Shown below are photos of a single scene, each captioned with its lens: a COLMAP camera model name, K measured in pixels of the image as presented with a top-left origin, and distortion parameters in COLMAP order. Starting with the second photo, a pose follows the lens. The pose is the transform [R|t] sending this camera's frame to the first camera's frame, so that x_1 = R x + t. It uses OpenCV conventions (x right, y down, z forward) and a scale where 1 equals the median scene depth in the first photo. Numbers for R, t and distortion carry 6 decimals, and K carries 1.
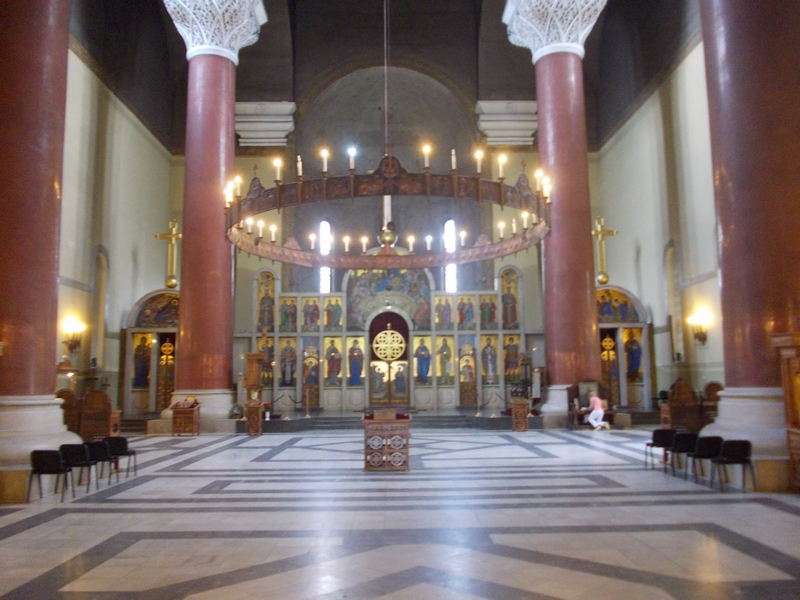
lens RADIAL K [[671.0, 0, 400.0], [0, 671.0, 300.0], [0, 0, 1]] dist [-0.020530, -0.008313]
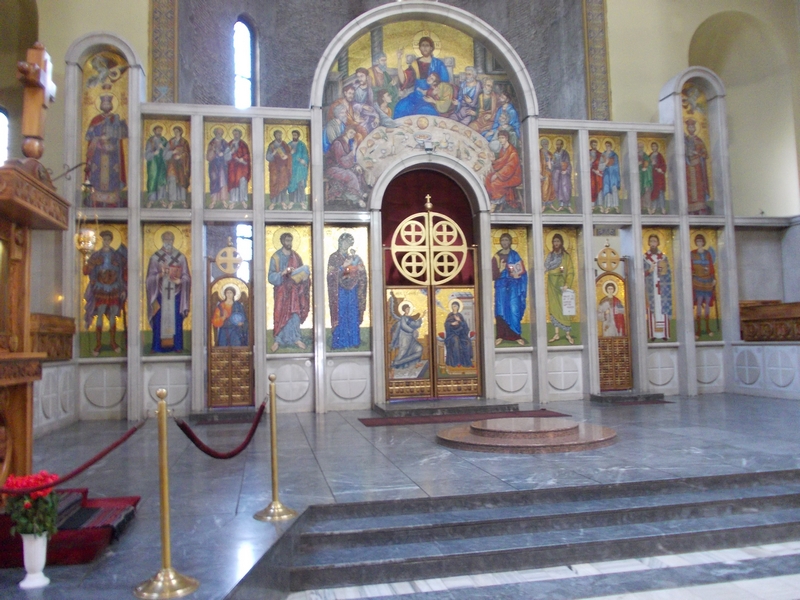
lens RADIAL K [[671.0, 0, 400.0], [0, 671.0, 300.0], [0, 0, 1]] dist [-0.020530, -0.008313]
pose [[0.985257, -0.002012, 0.171070, -0.102526], [-0.007052, 0.998603, 0.052359, 0.077627], [-0.170936, -0.052794, 0.983867, 0.607055]]
